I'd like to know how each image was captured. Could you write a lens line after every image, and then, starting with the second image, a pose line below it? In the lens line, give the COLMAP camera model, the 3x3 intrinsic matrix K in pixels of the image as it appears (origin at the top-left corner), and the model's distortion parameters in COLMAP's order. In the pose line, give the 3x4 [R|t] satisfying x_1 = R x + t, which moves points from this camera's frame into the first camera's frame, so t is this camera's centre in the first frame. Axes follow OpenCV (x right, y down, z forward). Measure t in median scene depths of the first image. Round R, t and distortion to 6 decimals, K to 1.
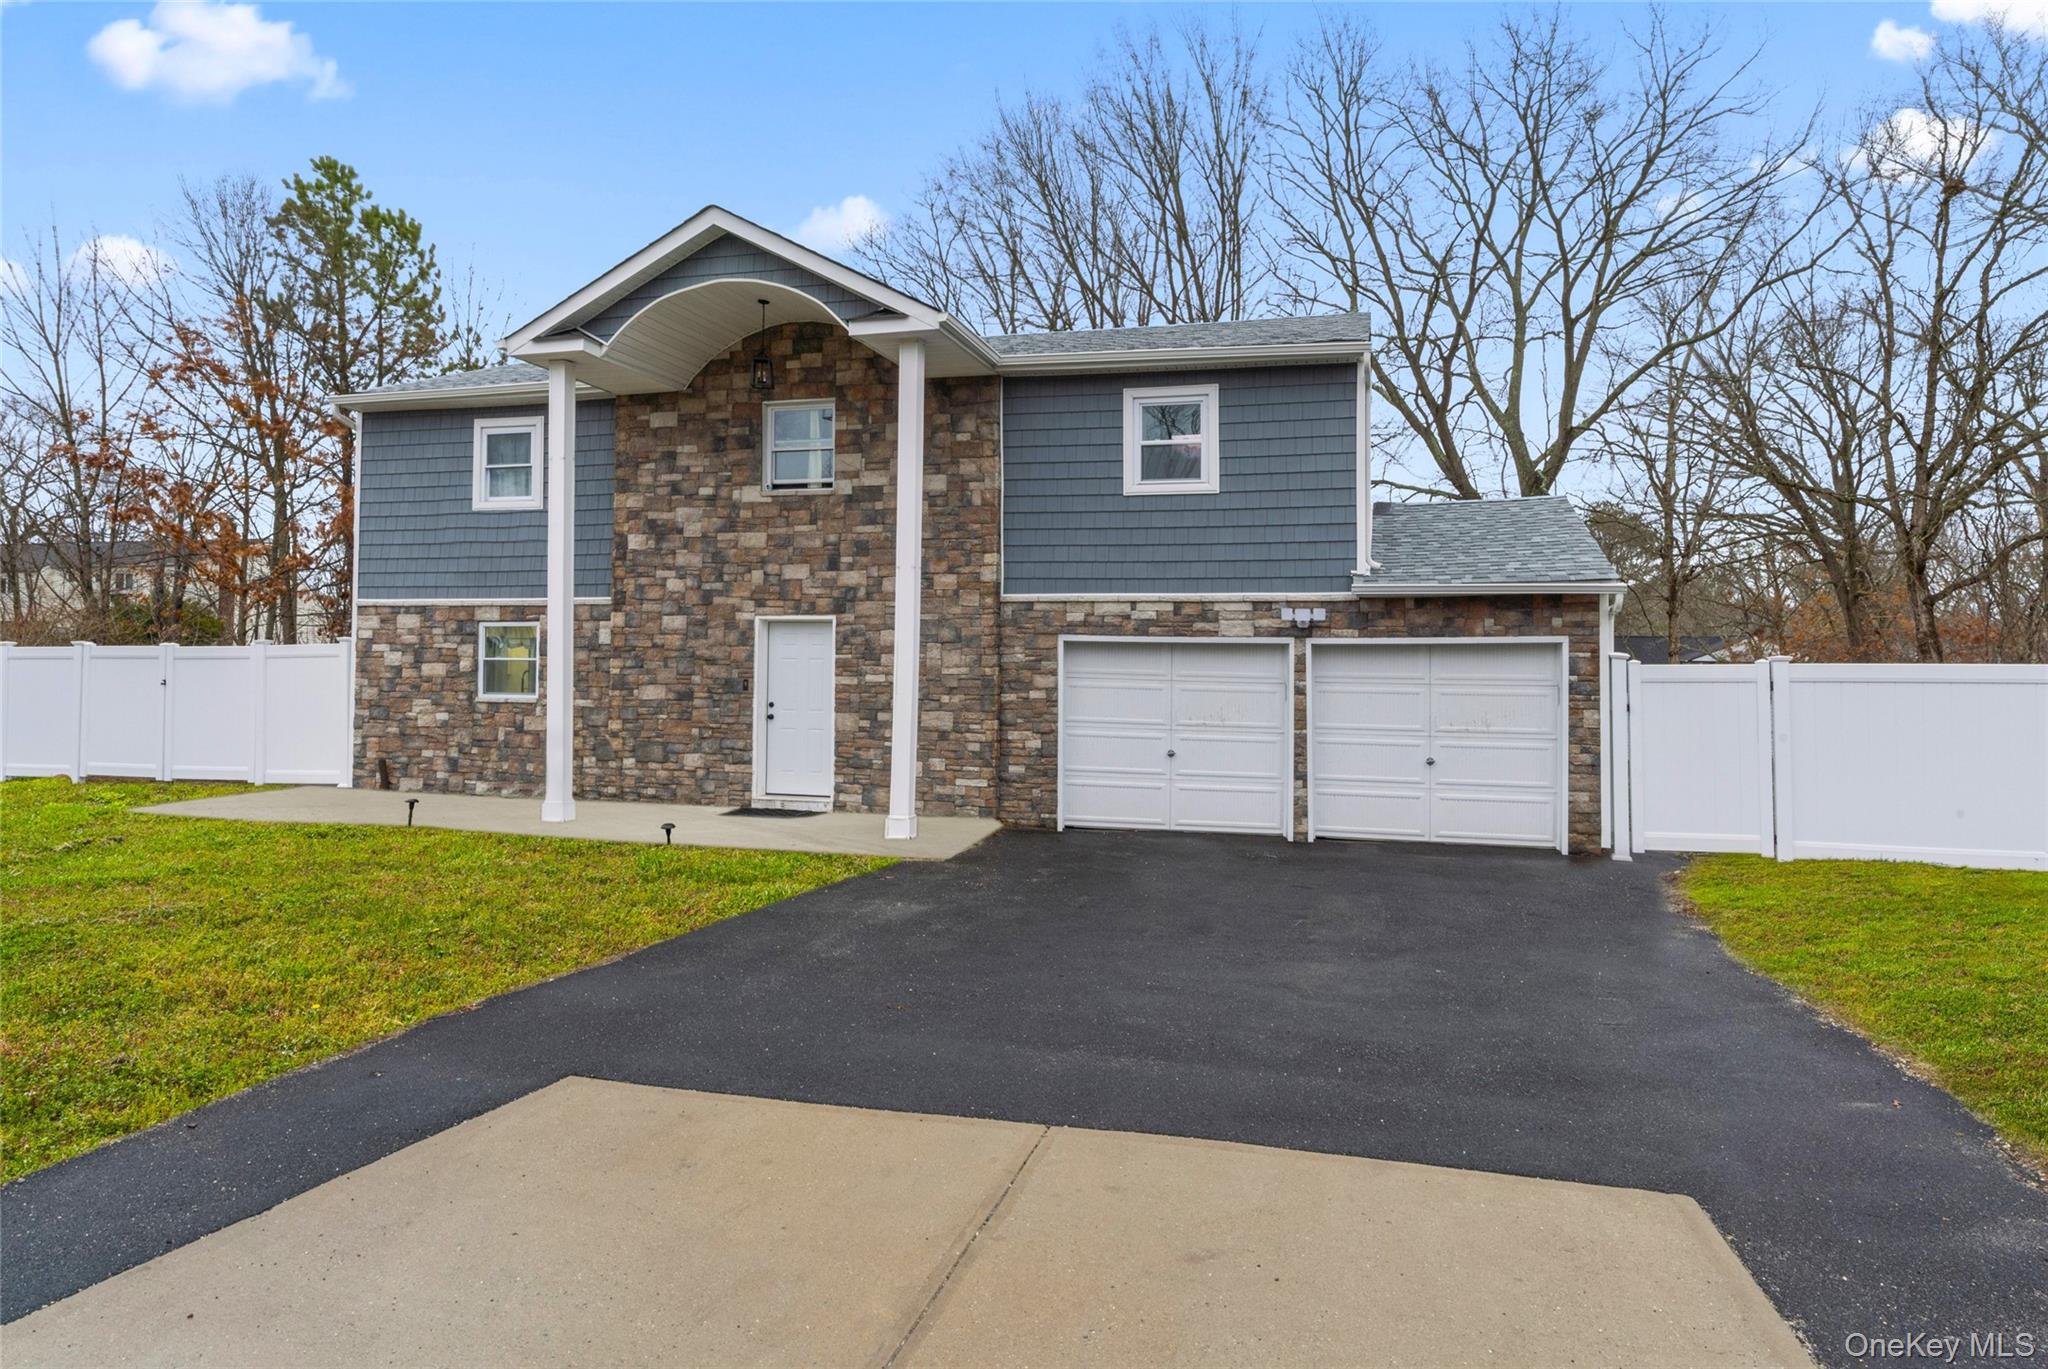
lens RADIAL K [[922.4, 0, 1029.8], [0, 922.4, 680.2], [0, 0, 1]] dist [-0.003333, -0.000481]
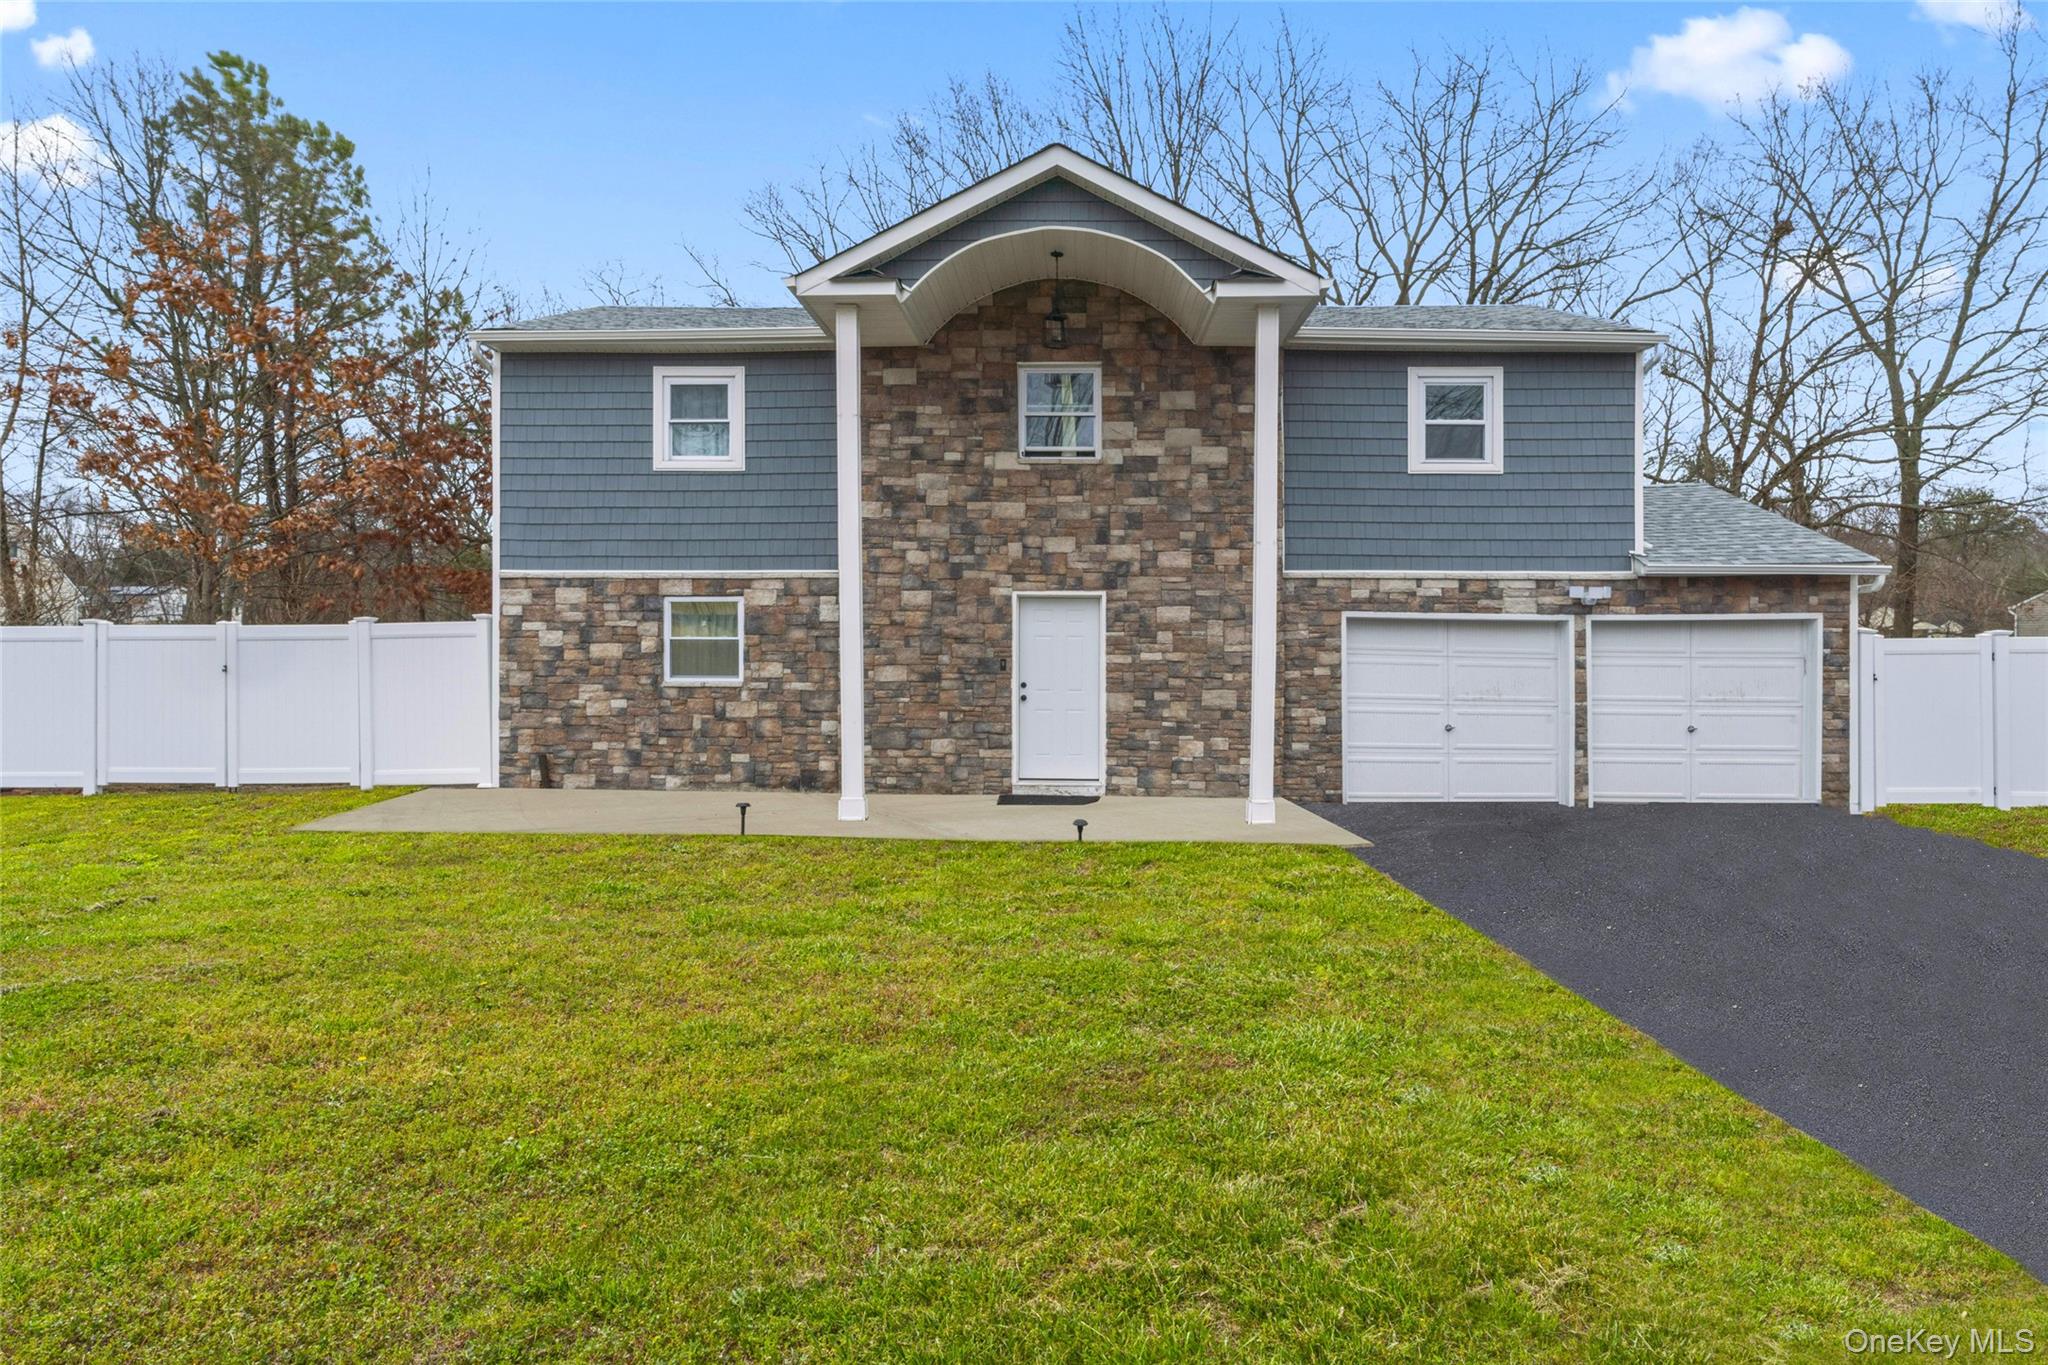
lens RADIAL K [[901.1, 0, 1024.1], [0, 901.1, 673.0], [0, 0, 1]] dist [-0.002780, 0.000158]
pose [[0.984041, -0.012170, 0.177526, -0.461448], [0.008400, 0.999723, 0.021971, -0.006553], [-0.177745, -0.020129, 0.983871, 0.093732]]
